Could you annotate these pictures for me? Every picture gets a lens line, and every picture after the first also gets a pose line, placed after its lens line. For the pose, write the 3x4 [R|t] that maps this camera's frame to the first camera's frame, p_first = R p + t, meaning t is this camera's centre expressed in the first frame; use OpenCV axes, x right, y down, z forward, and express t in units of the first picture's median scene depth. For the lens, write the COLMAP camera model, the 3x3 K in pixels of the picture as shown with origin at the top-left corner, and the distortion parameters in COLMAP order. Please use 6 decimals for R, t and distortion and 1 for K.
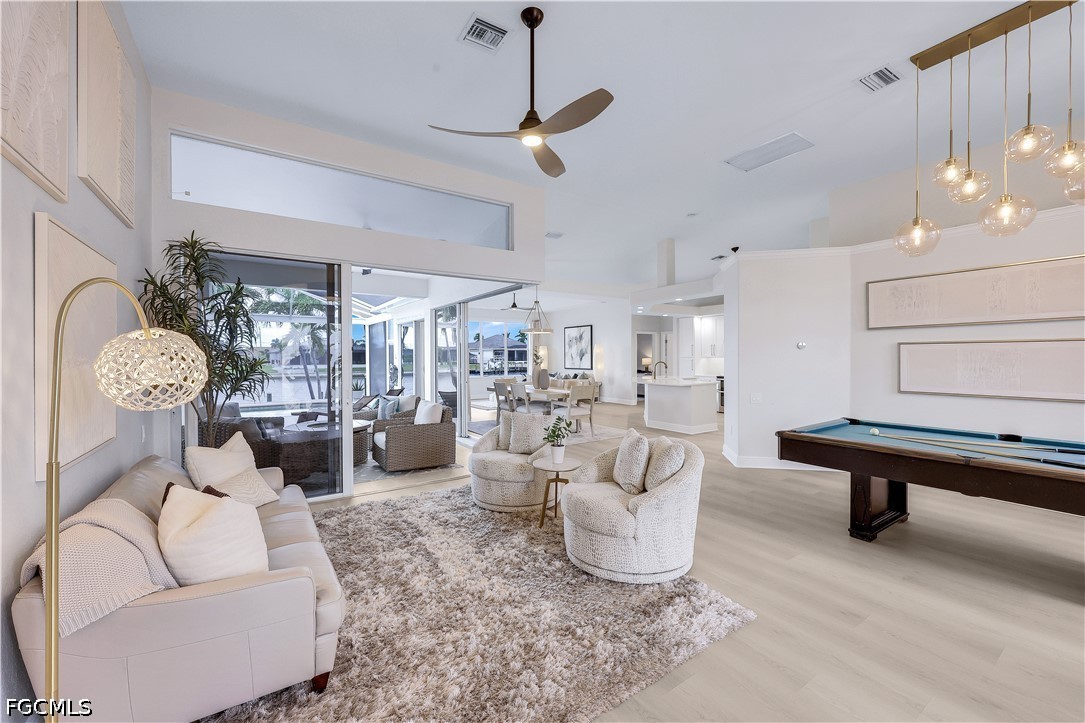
lens RADIAL K [[439.8, 0, 541.5], [0, 439.8, 360.4], [0, 0, 1]] dist [-0.002704, -0.000053]
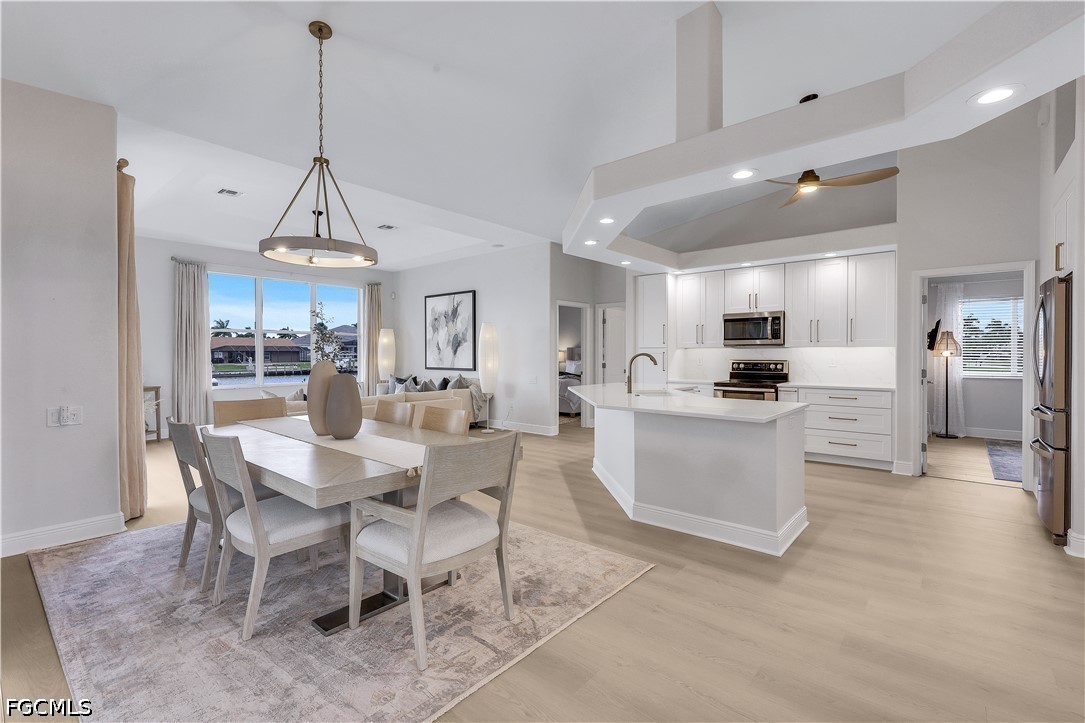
lens RADIAL K [[493.8, 0, 539.7], [0, 493.8, 360.5], [0, 0, 1]] dist [-0.003190, -0.000099]
pose [[0.964698, 0.000564, 0.263357, 0.029751], [-0.001764, 0.999989, 0.004321, 0.005727], [-0.263351, -0.004633, 0.964689, 0.385205]]
